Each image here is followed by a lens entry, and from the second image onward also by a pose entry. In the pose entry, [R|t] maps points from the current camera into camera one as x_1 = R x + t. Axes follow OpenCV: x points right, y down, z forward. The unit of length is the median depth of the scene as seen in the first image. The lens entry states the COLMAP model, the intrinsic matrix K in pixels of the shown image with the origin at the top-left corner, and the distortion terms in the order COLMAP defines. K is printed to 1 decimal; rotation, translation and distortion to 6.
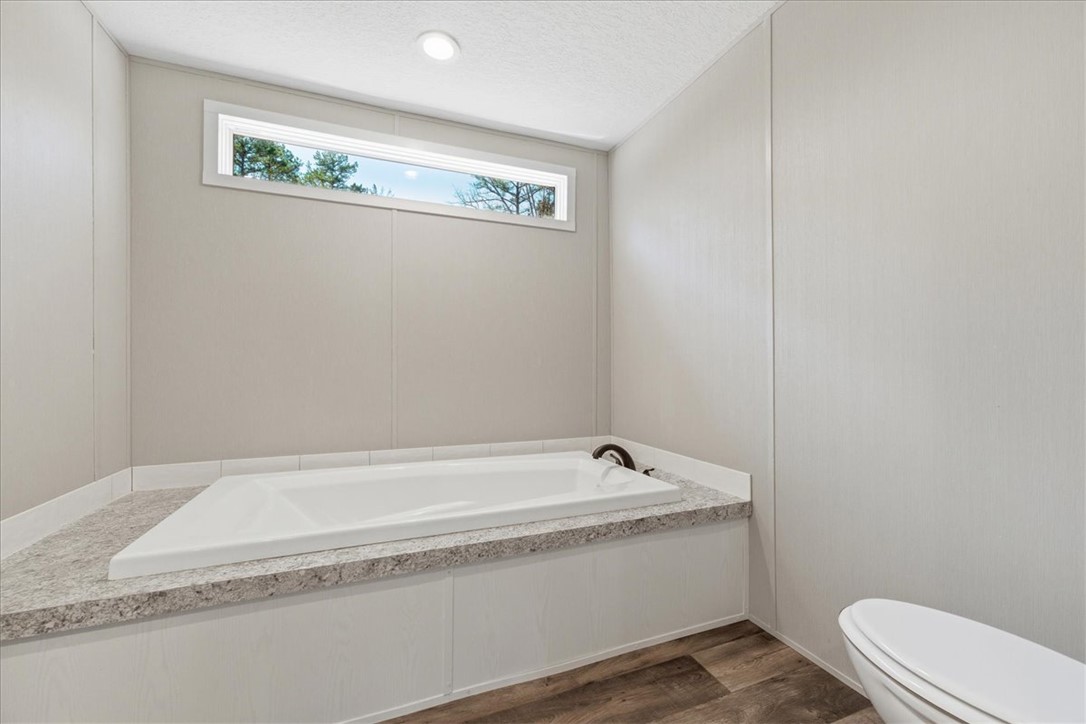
lens RADIAL K [[440.7, 0, 539.3], [0, 440.7, 364.0], [0, 0, 1]] dist [-0.000845, -0.000155]
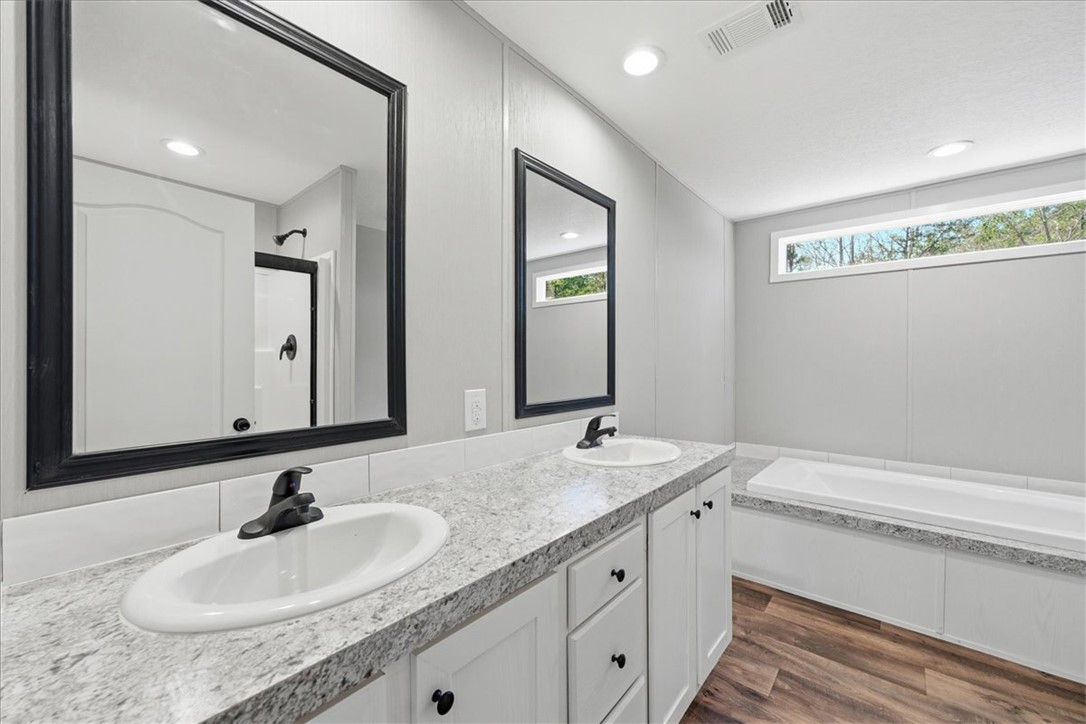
lens RADIAL K [[440.7, 0, 539.3], [0, 440.7, 364.0], [0, 0, 1]] dist [-0.000845, -0.000155]
pose [[0.491188, 0.010936, -0.870985, 0.407380], [-0.001642, 0.999931, 0.011629, -0.163531], [0.871052, -0.004282, 0.491172, -0.879830]]
